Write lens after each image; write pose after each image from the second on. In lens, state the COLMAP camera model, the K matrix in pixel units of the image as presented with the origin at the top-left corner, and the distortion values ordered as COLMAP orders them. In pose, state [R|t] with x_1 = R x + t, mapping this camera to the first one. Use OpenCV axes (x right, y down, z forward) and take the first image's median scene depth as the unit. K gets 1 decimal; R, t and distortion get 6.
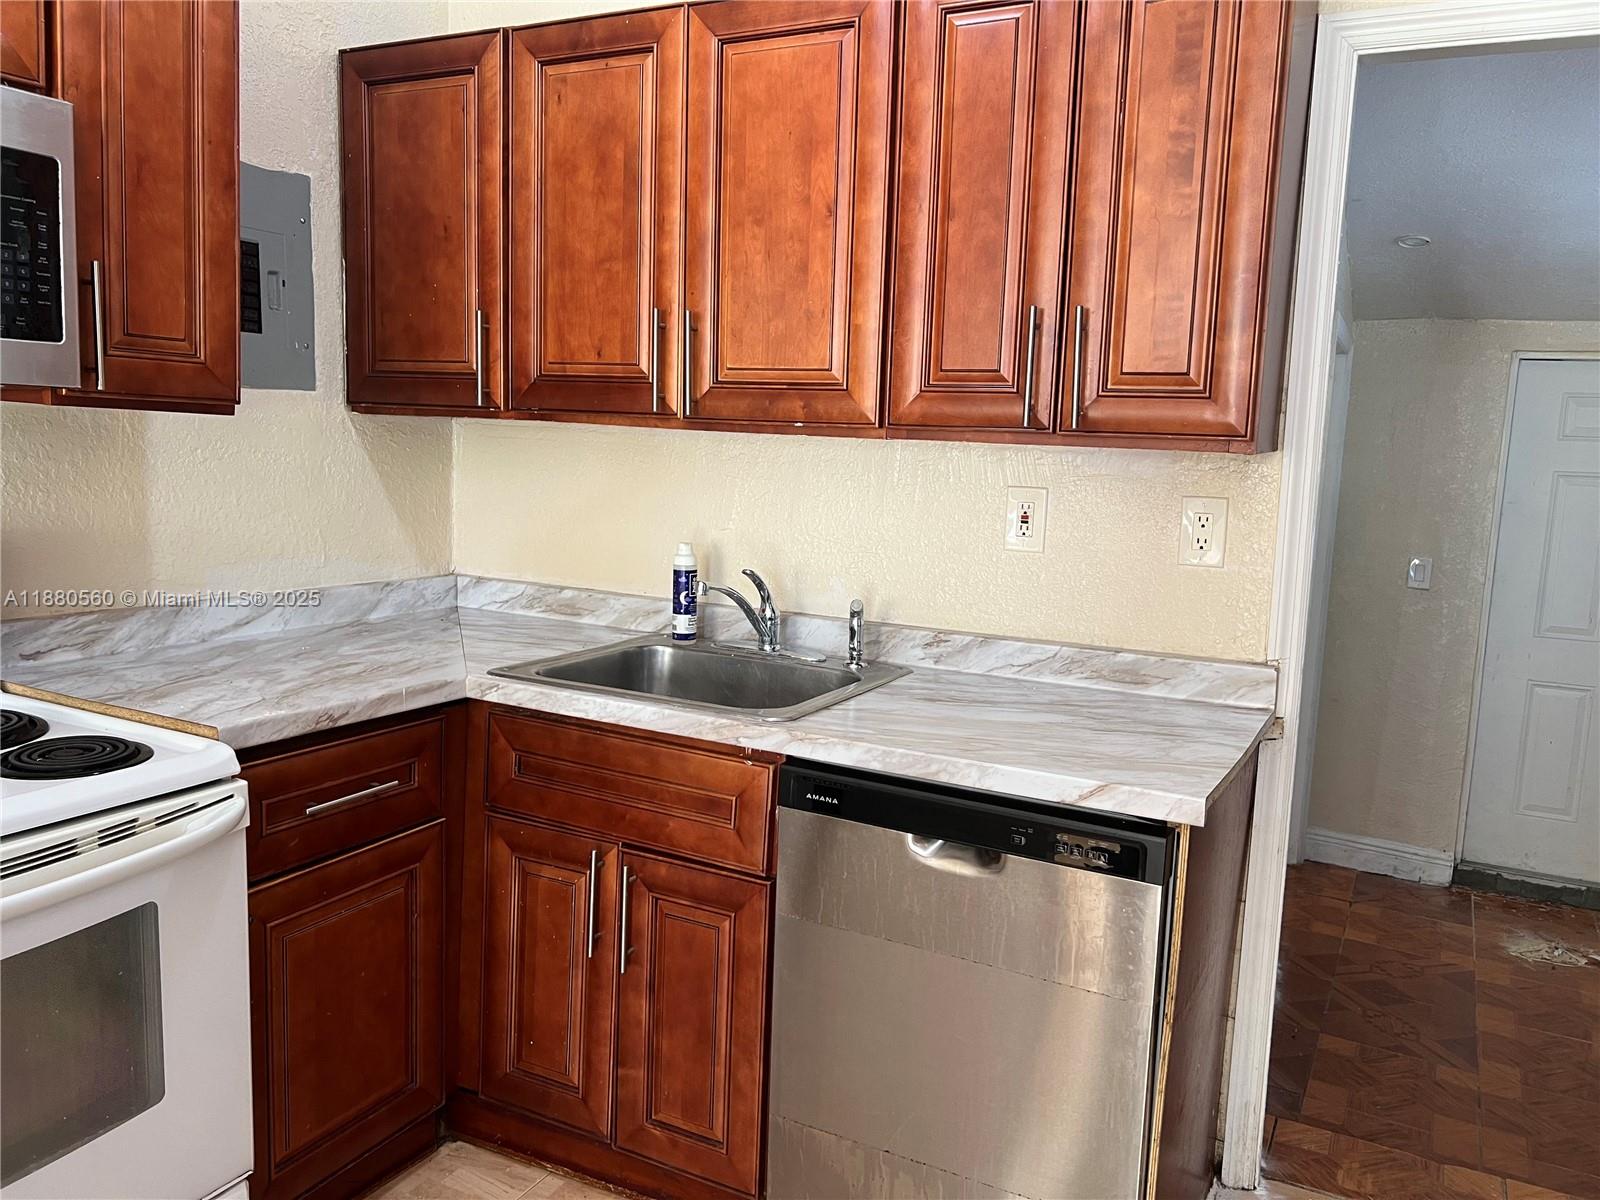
lens RADIAL K [[1207.2, 0, 821.3], [0, 1207.2, 606.6], [0, 0, 1]] dist [0.043558, -0.051077]
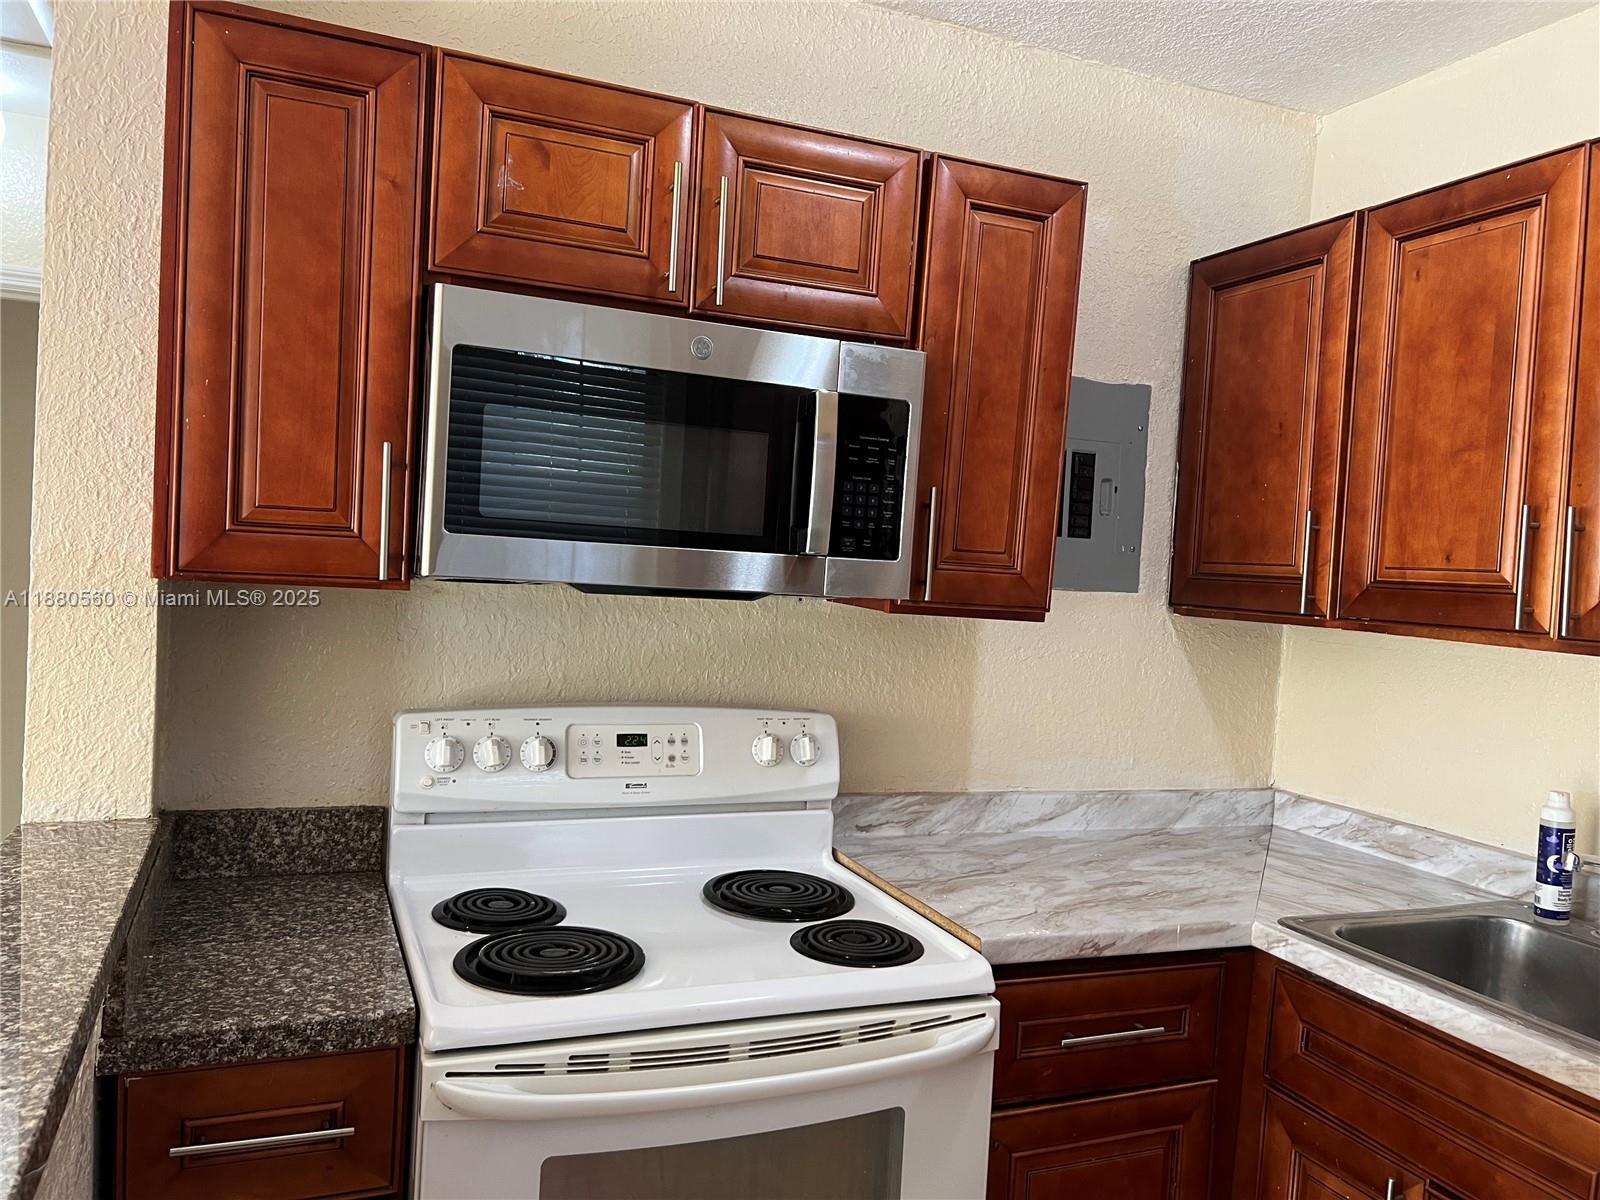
lens RADIAL K [[1207.2, 0, 819.3], [0, 1207.2, 604.9], [0, 0, 1]] dist [0.043558, -0.051077]
pose [[0.765377, 0.025757, -0.643067, 0.028344], [-0.115326, 0.988515, -0.097667, -0.047817], [0.633165, 0.148914, 0.759557, 0.095224]]
